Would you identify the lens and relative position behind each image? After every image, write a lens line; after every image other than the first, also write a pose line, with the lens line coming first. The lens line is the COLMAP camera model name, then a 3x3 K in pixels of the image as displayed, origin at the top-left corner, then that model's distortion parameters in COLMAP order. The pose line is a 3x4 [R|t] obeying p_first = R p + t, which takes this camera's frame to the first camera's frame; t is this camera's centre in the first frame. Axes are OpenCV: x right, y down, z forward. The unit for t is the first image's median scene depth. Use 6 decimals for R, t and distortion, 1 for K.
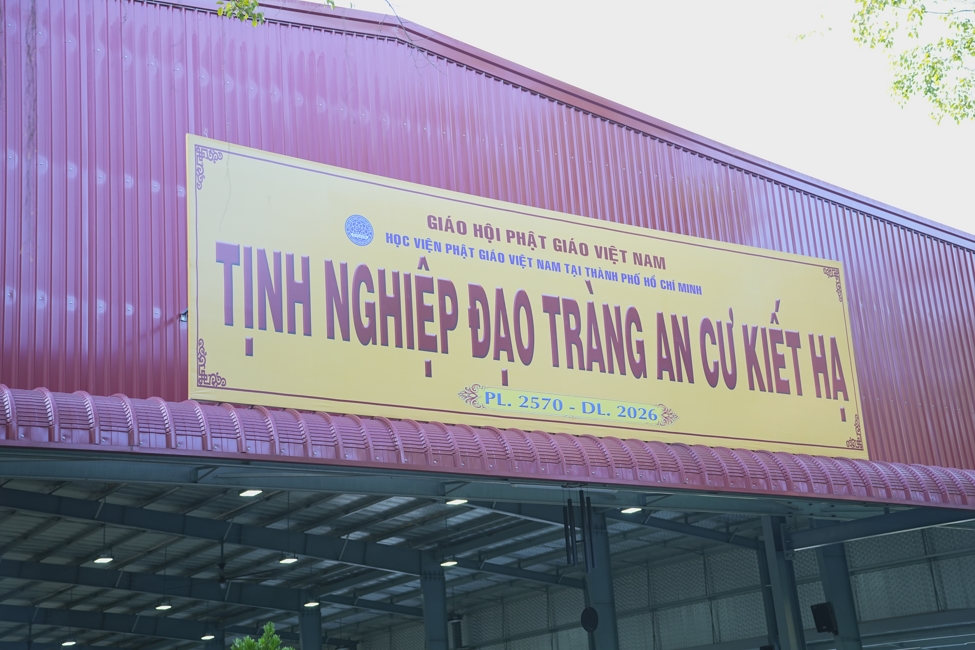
lens RADIAL K [[1408.1, 0, 487.0], [0, 1408.1, 324.3], [0, 0, 1]] dist [0.216195, 0.000000]
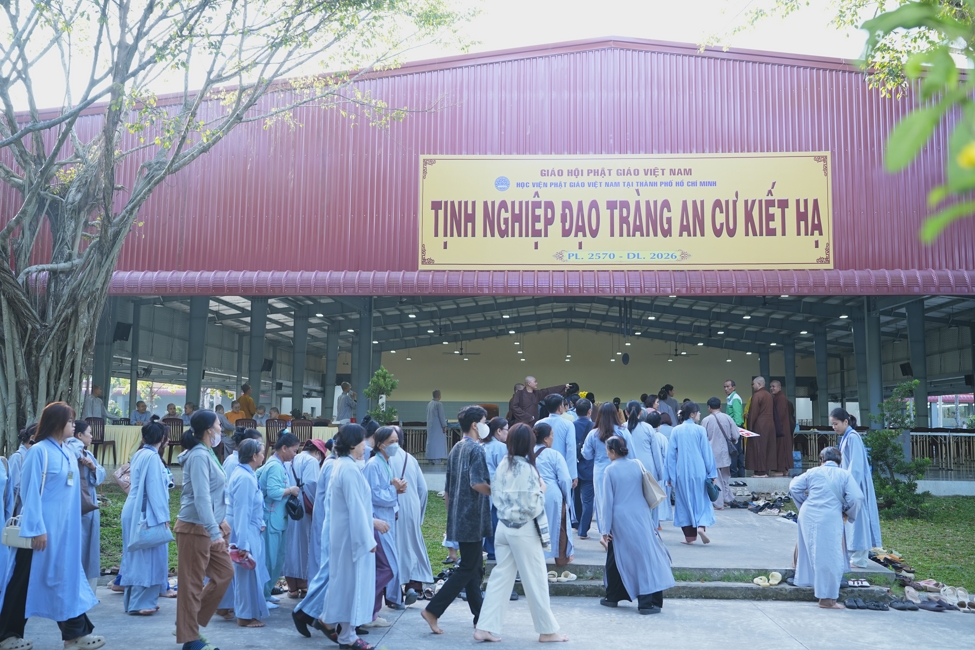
lens RADIAL K [[999.9, 0, 487.3], [0, 999.9, 326.7], [0, 0, 1]] dist [-0.042752, 0.000000]
pose [[0.794376, 0.001495, -0.607424, 0.759579], [0.120525, 0.979726, 0.160031, -0.091881], [0.595349, -0.200334, 0.778091, -0.234012]]
